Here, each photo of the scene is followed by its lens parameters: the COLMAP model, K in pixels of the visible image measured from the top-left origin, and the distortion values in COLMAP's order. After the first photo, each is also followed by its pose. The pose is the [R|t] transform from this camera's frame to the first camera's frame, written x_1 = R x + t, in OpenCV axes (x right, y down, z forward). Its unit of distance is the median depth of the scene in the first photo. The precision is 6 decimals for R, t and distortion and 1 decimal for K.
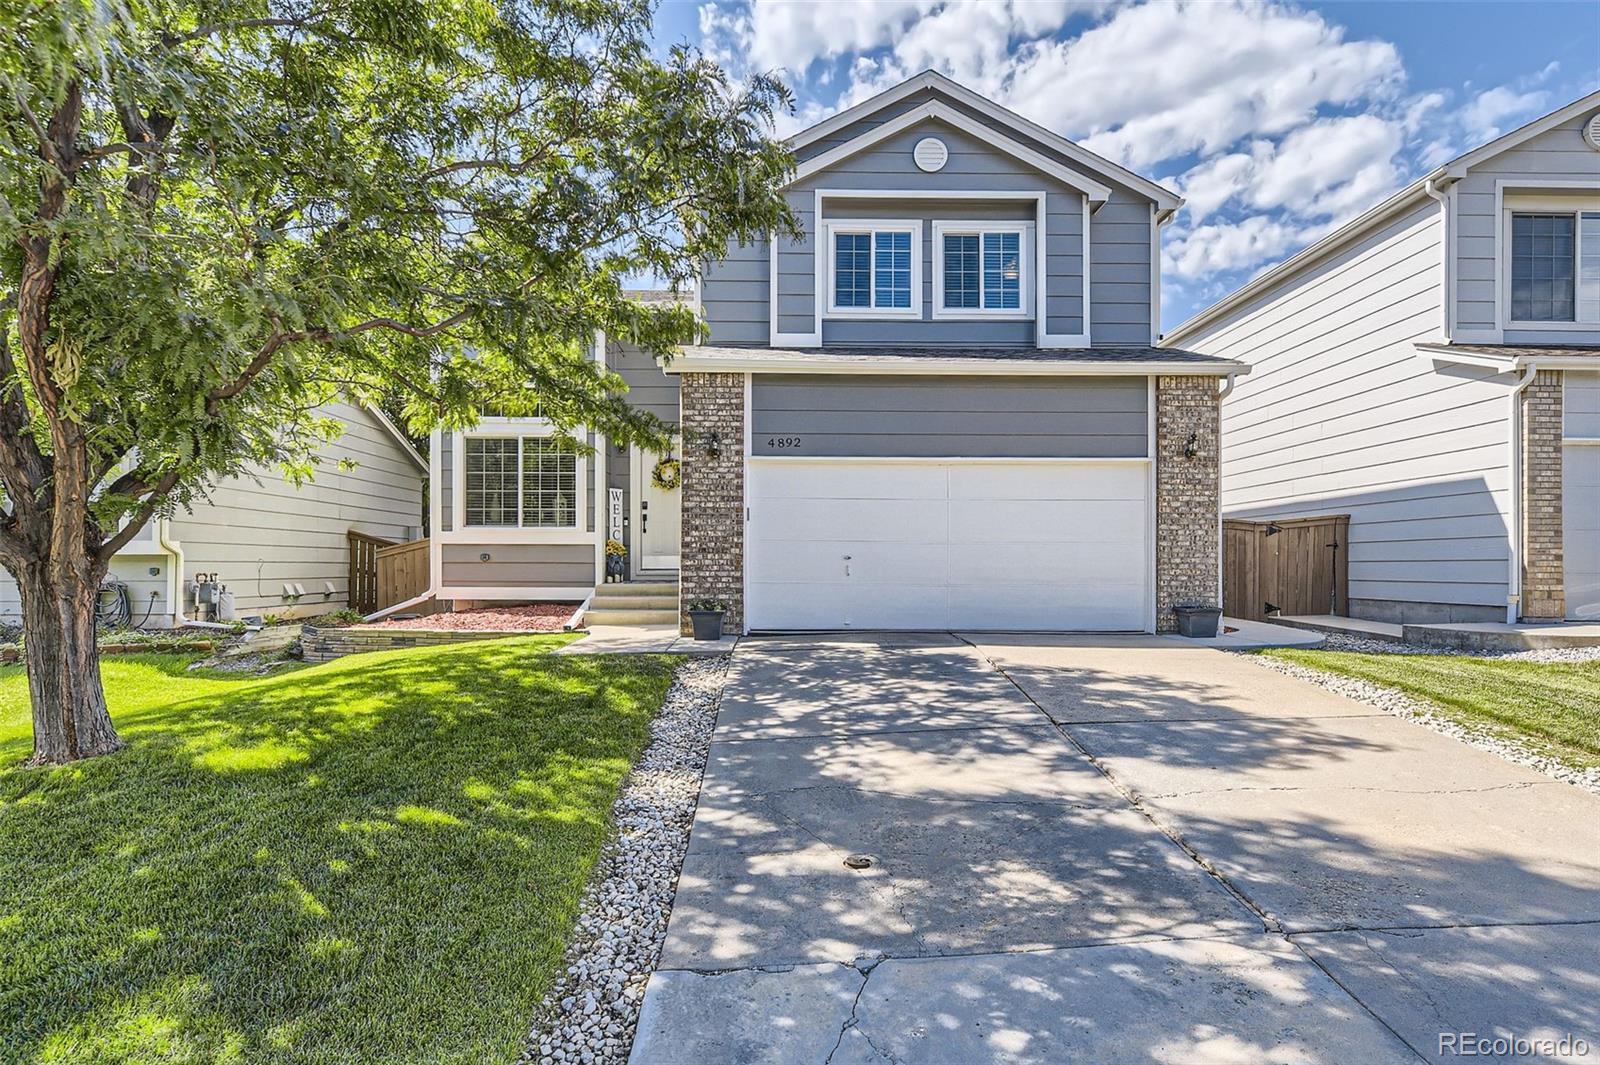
lens RADIAL K [[922.5, 0, 811.4], [0, 922.5, 561.6], [0, 0, 1]] dist [0.005828, 0.001359]
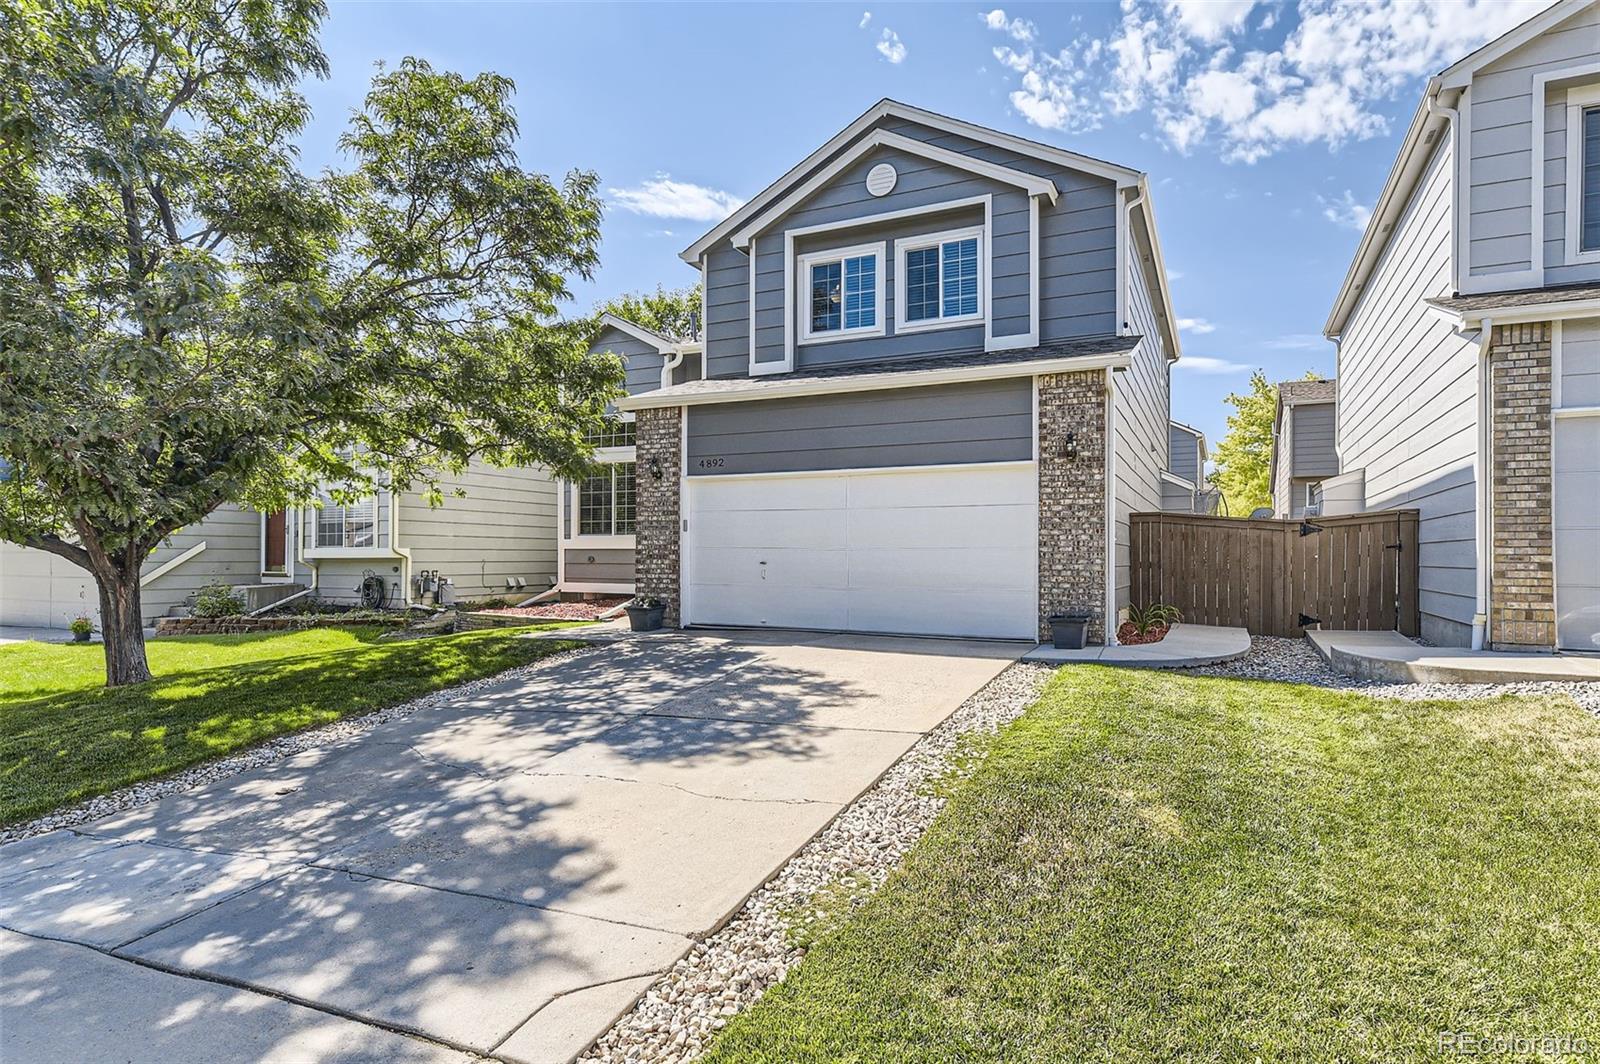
lens RADIAL K [[892.0, 0, 797.9], [0, 892.0, 550.0], [0, 0, 1]] dist [0.010846, 0.000163]
pose [[0.888228, -0.003368, -0.459390, 0.509561], [0.002138, 0.999993, -0.003198, -0.014467], [0.459397, 0.001858, 0.888229, 0.049949]]
